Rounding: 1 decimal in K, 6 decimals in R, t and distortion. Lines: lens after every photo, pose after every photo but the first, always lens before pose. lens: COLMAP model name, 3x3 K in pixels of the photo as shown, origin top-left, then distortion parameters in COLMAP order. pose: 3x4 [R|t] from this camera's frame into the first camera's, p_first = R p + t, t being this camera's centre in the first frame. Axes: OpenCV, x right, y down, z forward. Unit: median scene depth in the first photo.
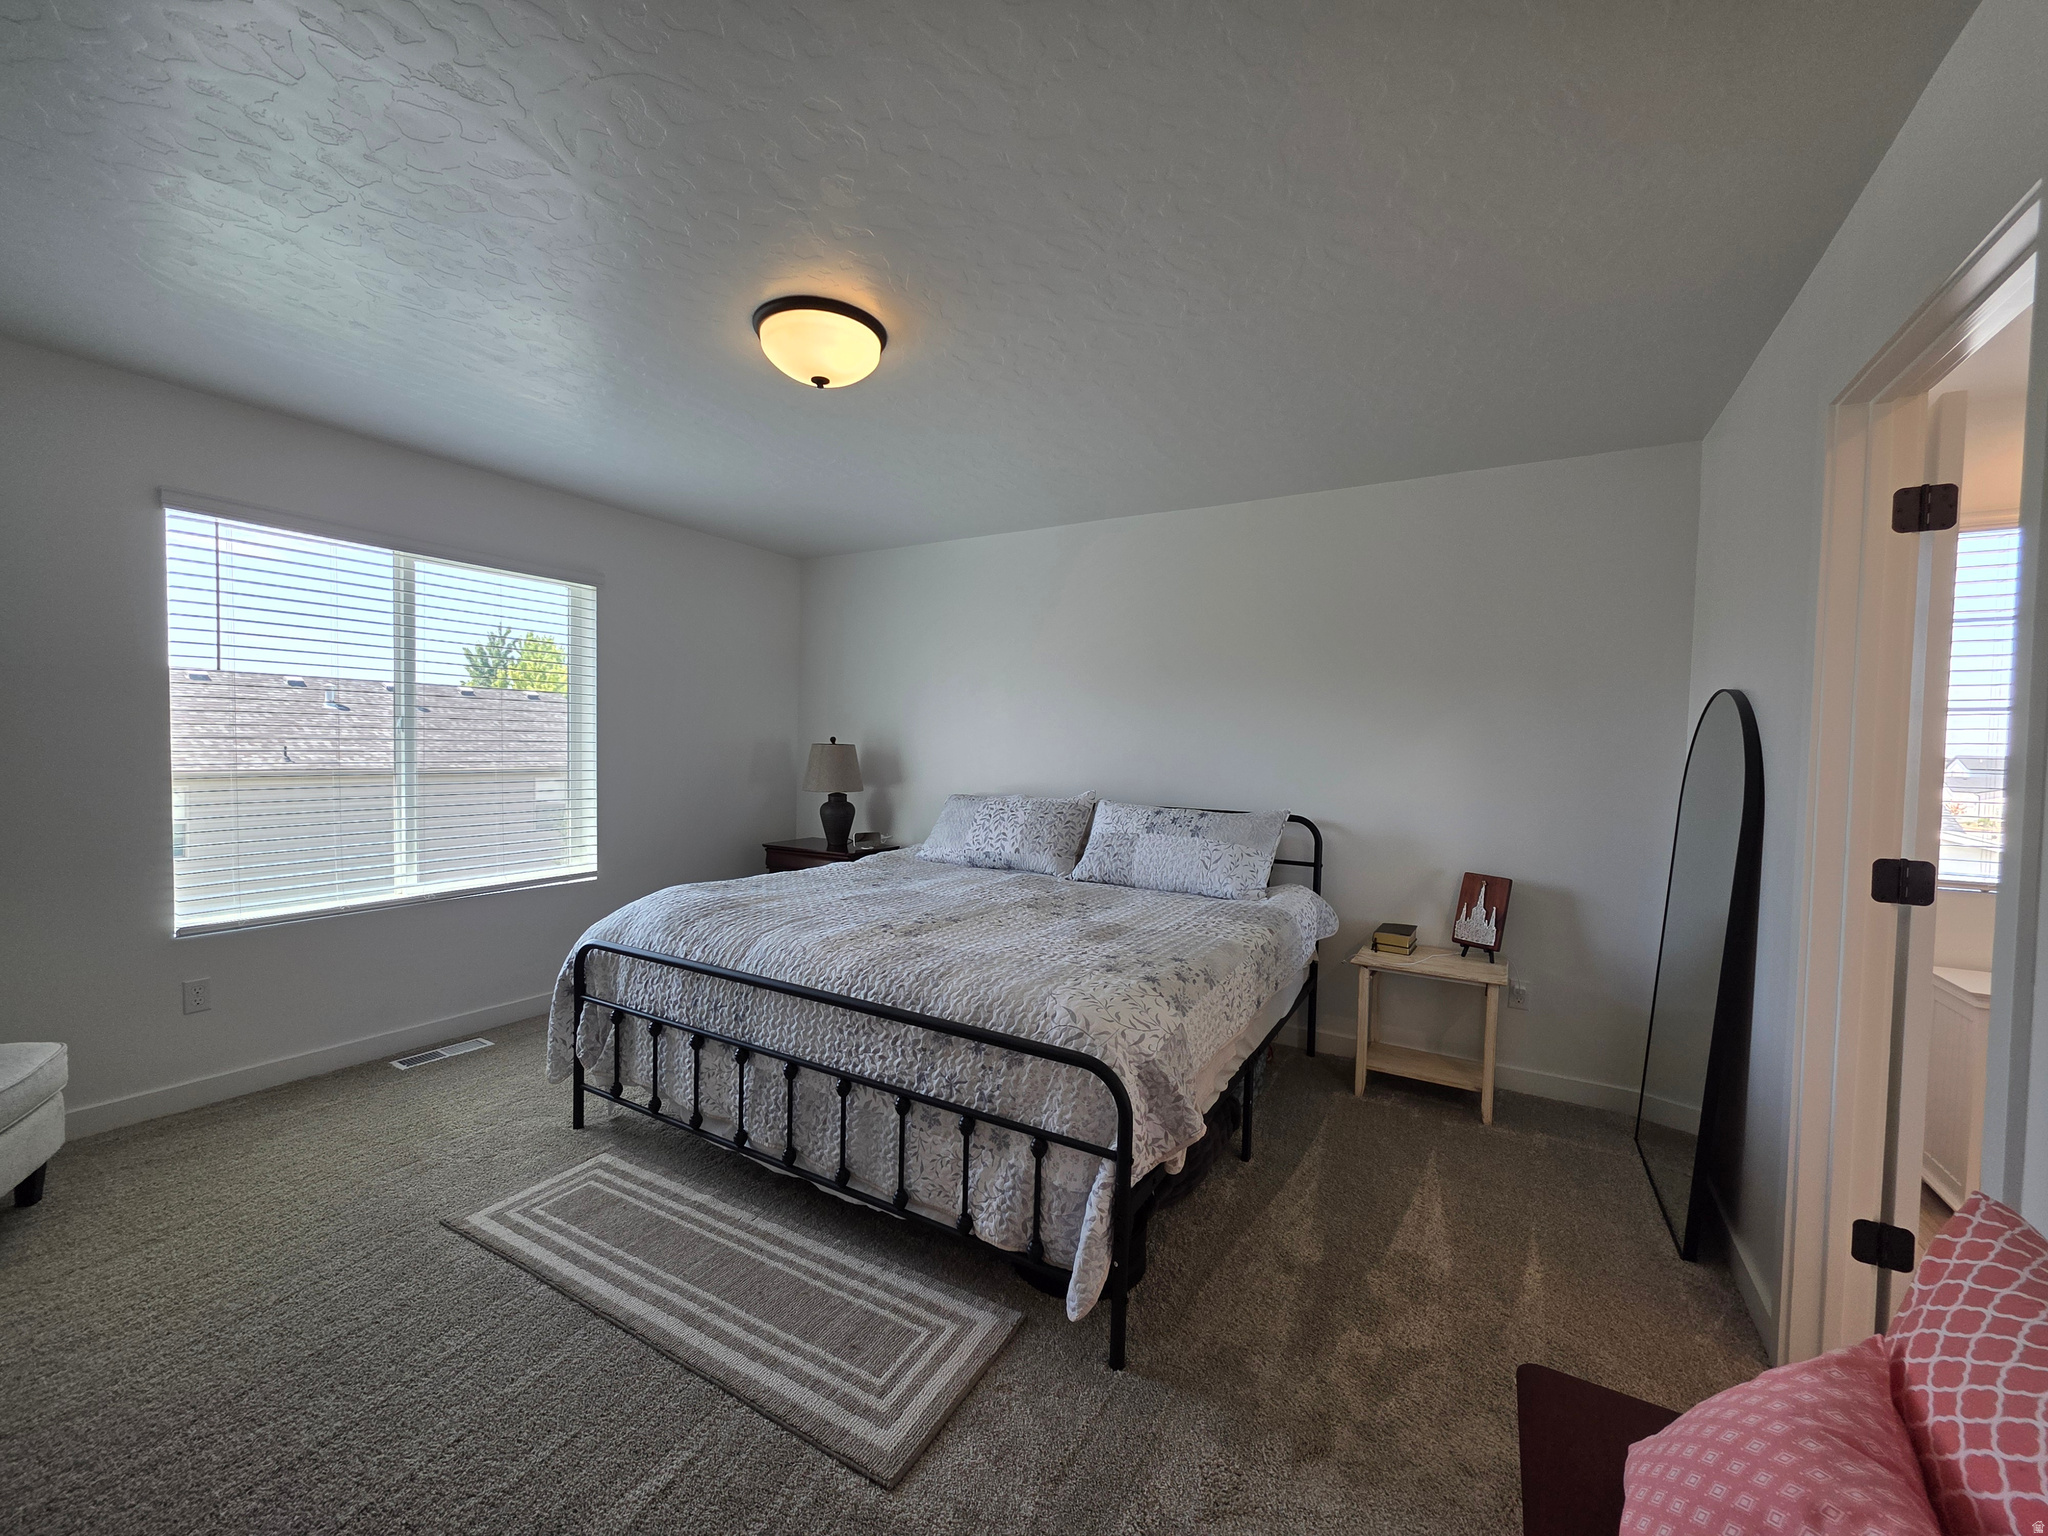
lens RADIAL K [[823.7, 0, 1013.7], [0, 823.7, 770.6], [0, 0, 1]] dist [-0.000558, 0.000778]
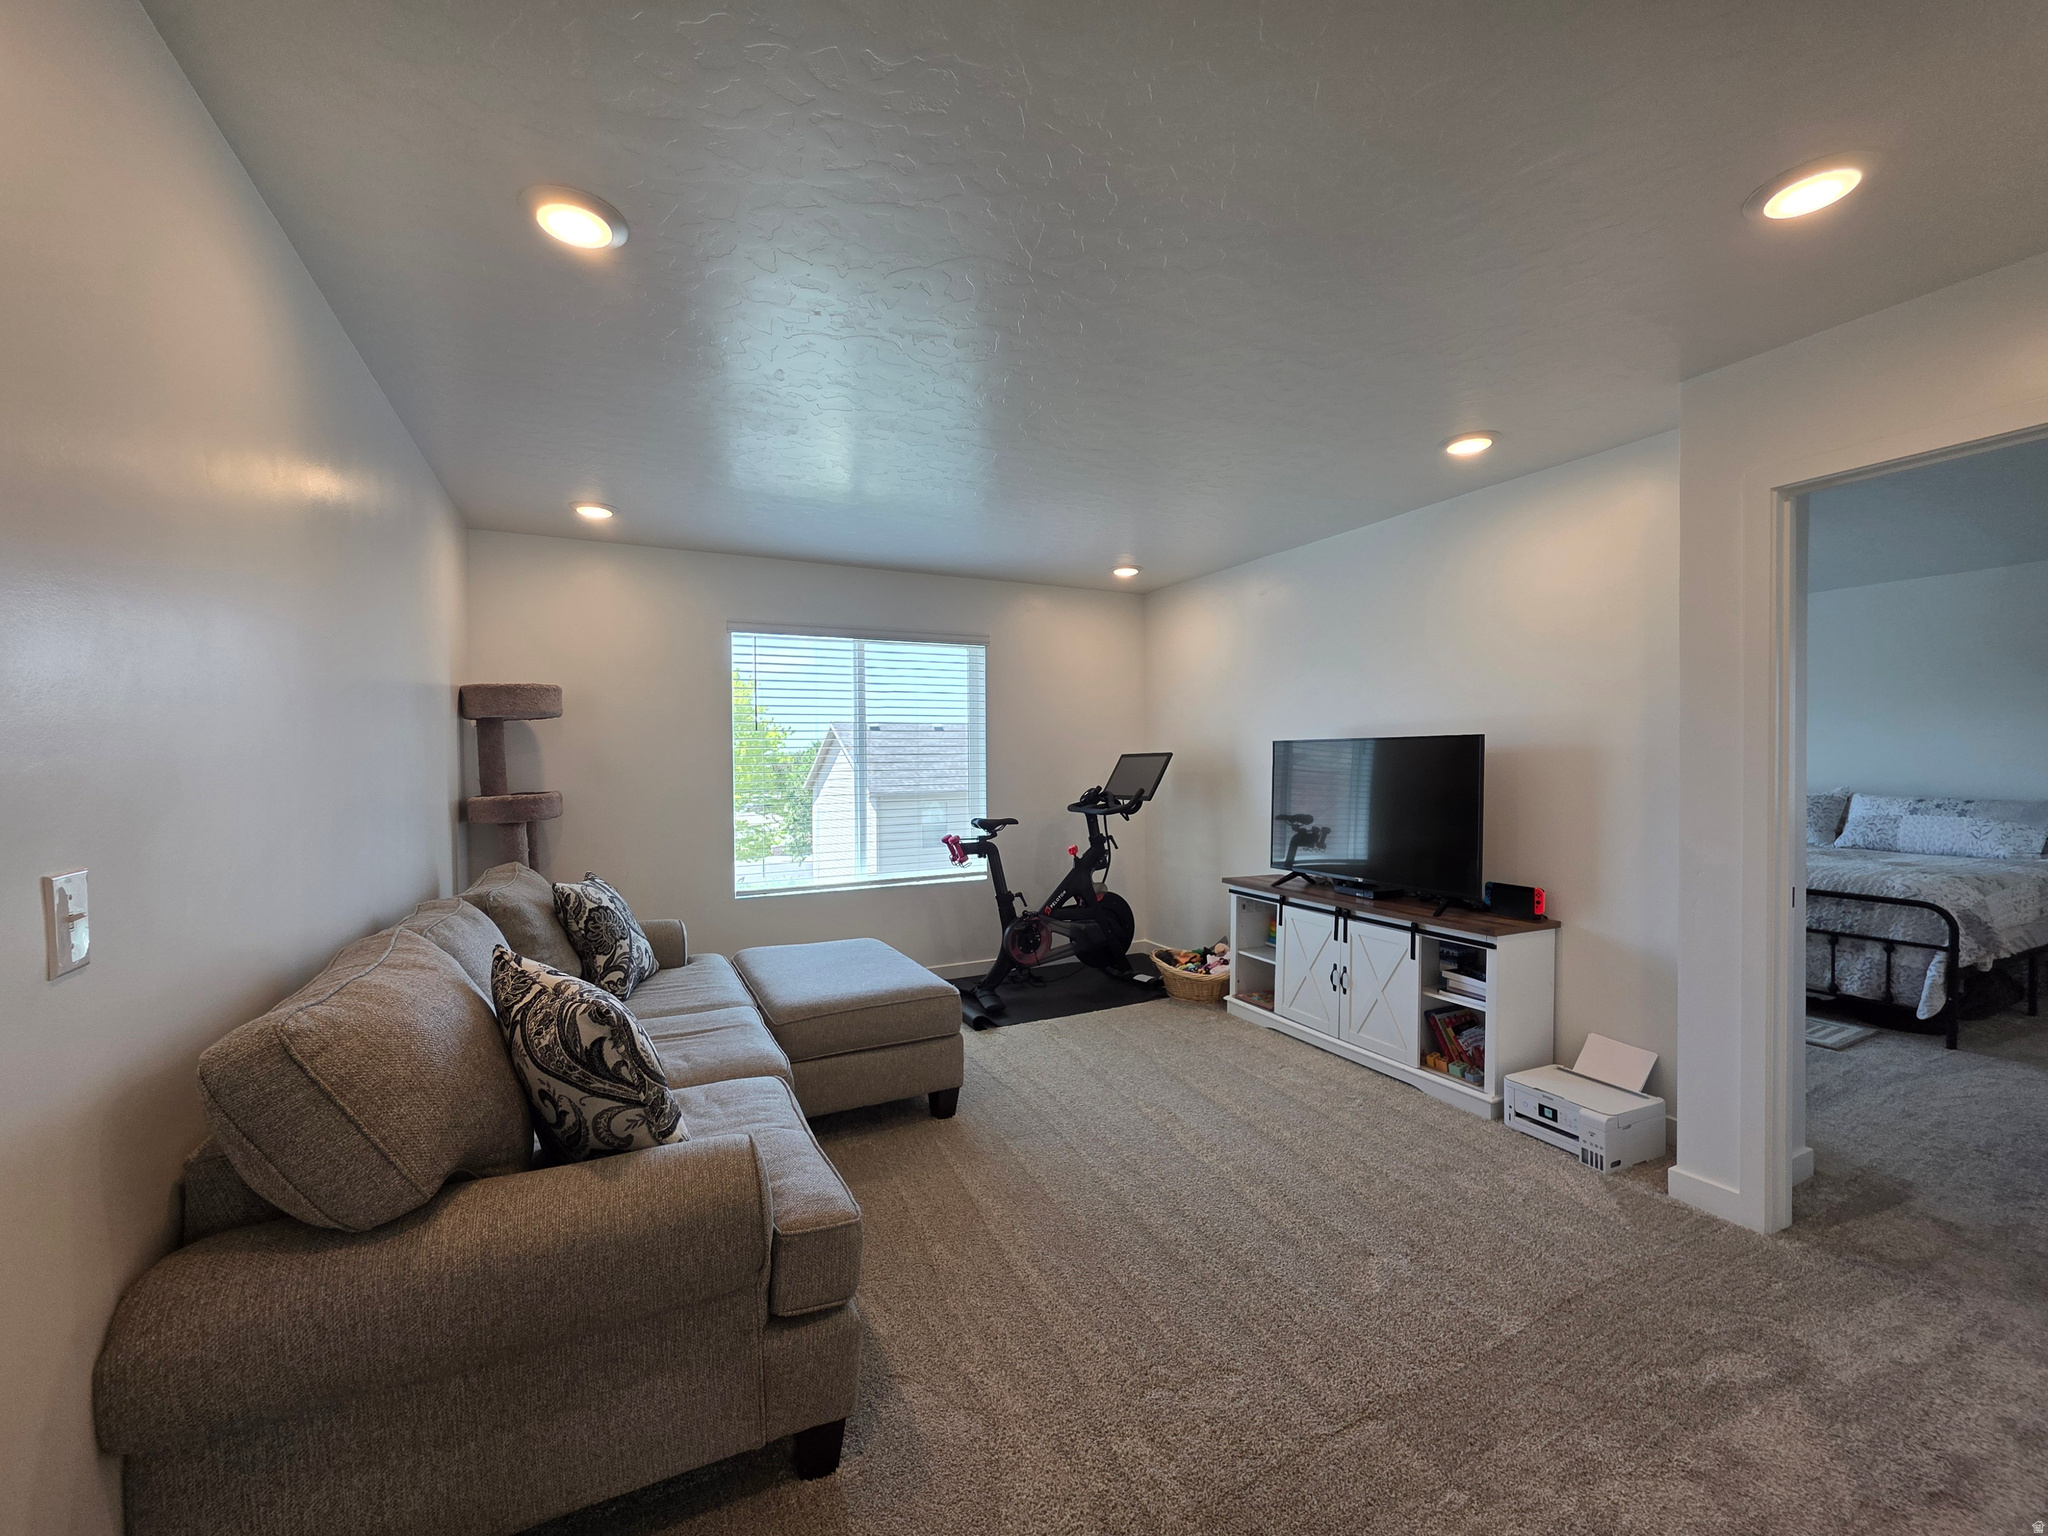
lens RADIAL K [[823.7, 0, 1019.2], [0, 823.7, 773.6], [0, 0, 1]] dist [-0.000558, 0.000778]
pose [[0.839655, -0.020039, -0.542750, -0.638780], [0.008699, 0.999687, -0.023453, 0.045606], [0.543050, 0.014971, 0.839567, -1.839580]]
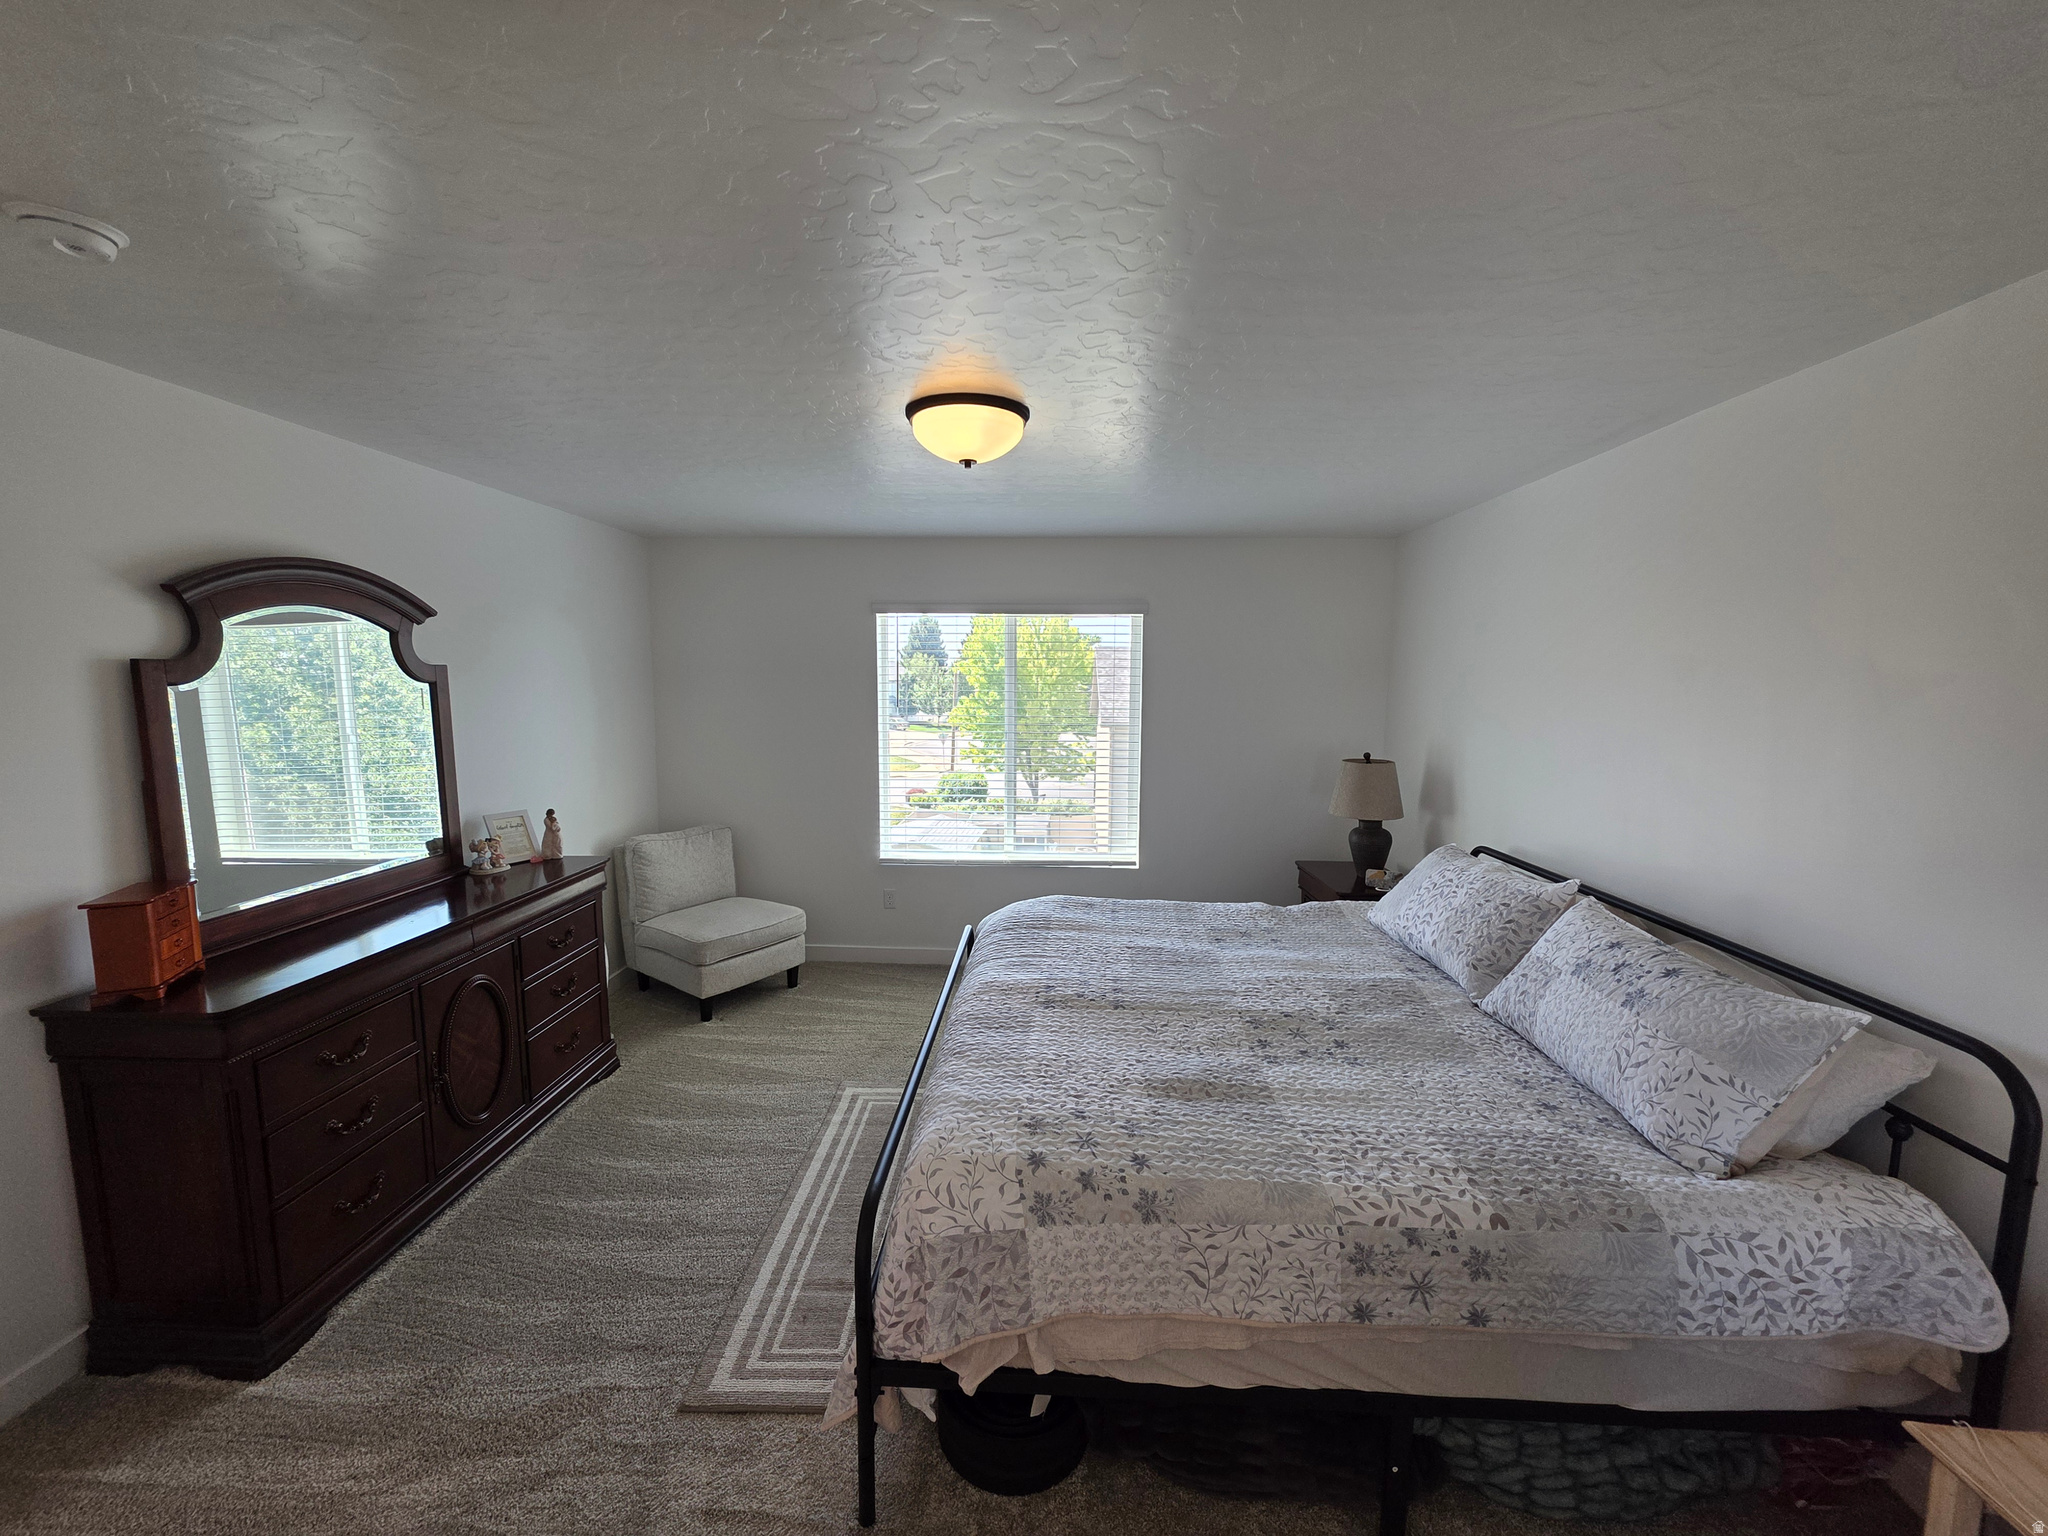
lens RADIAL K [[823.7, 0, 1016.0], [0, 823.7, 763.7], [0, 0, 1]] dist [-0.000558, 0.000778]
pose [[0.471693, 0.081782, -0.877962, 0.877886], [-0.031220, 0.996614, 0.076061, -0.200337], [0.881210, -0.008467, 0.472649, 0.647859]]
